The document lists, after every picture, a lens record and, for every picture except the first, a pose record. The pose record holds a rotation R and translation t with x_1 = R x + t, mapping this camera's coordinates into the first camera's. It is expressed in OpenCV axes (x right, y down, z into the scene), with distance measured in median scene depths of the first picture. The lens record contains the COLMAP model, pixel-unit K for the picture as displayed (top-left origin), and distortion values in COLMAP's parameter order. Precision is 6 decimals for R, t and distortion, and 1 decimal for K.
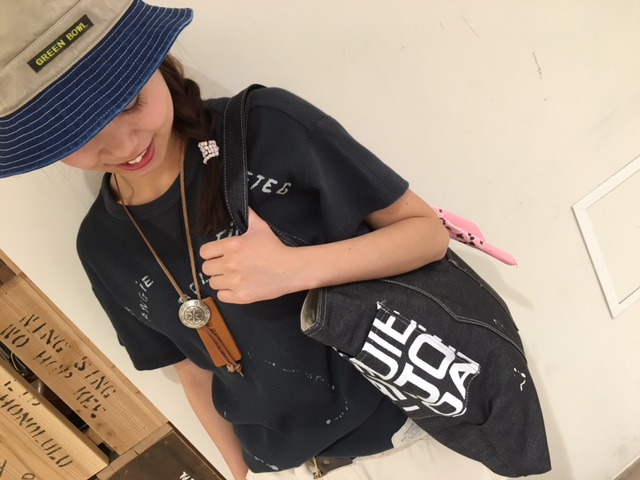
lens RADIAL K [[550.7, 0, 320.0], [0, 550.7, 240.0], [0, 0, 1]] dist [0.095586, -0.152181]
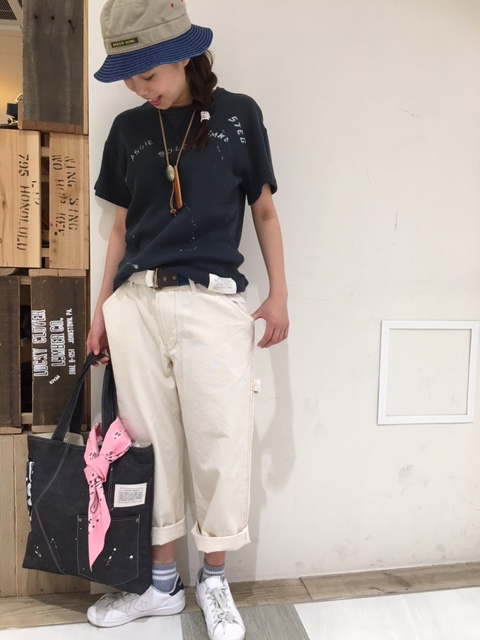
lens RADIAL K [[550.7, 0, 240.0], [0, 550.7, 320.0], [0, 0, 1]] dist [0.095586, -0.152181]
pose [[0.847309, 0.512584, -0.139013, 0.409713], [-0.527027, 0.779147, -0.339371, 0.797252], [-0.065644, 0.360816, 0.930324, -0.456160]]
